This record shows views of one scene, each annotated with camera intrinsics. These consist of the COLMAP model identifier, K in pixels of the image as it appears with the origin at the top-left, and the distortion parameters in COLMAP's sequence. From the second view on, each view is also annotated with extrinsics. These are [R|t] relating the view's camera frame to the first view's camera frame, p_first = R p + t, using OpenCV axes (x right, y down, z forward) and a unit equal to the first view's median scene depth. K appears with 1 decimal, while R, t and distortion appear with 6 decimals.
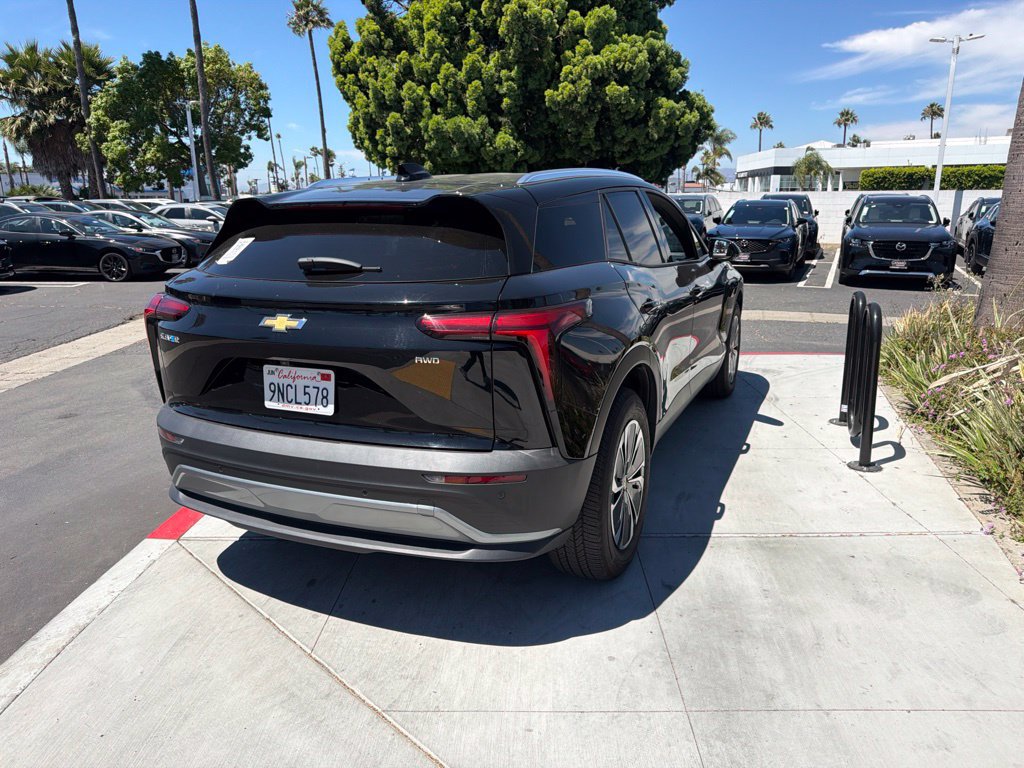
lens RADIAL K [[724.7, 0, 510.3], [0, 724.7, 385.4], [0, 0, 1]] dist [0.030454, -0.037759]
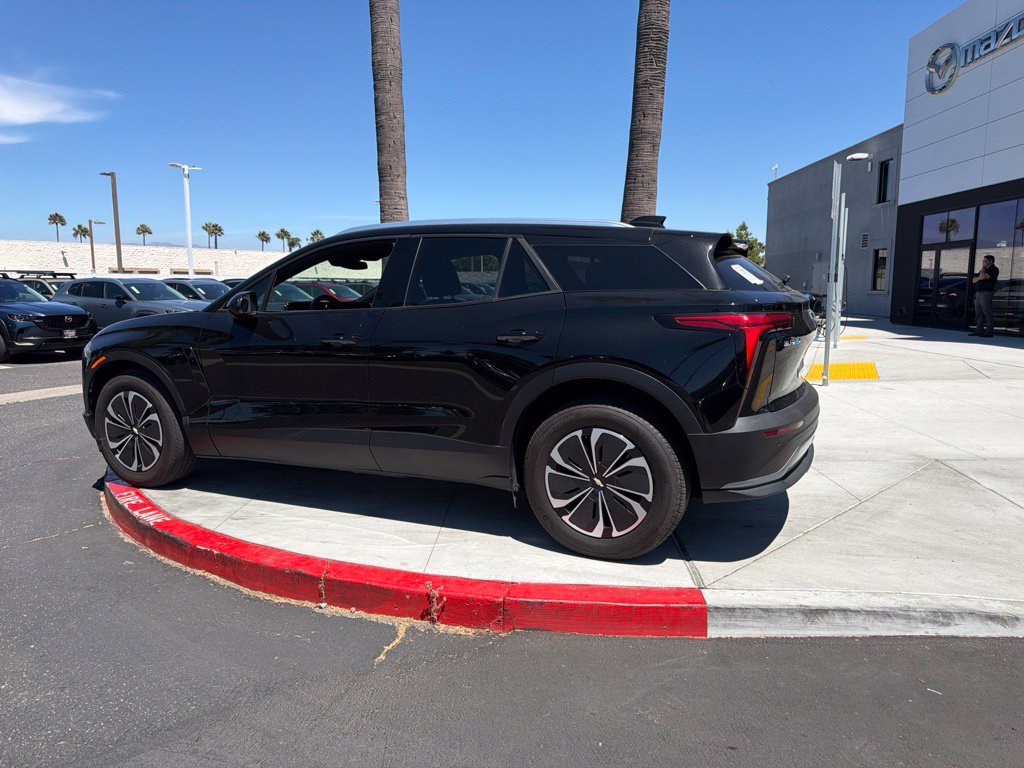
lens RADIAL K [[724.7, 0, 509.8], [0, 724.7, 392.1], [0, 0, 1]] dist [0.030454, -0.037759]
pose [[0.009554, -0.128528, 0.991660, -0.743003], [0.260072, 0.957896, 0.121646, -0.110009], [-0.965542, 0.256740, 0.042578, 0.629004]]
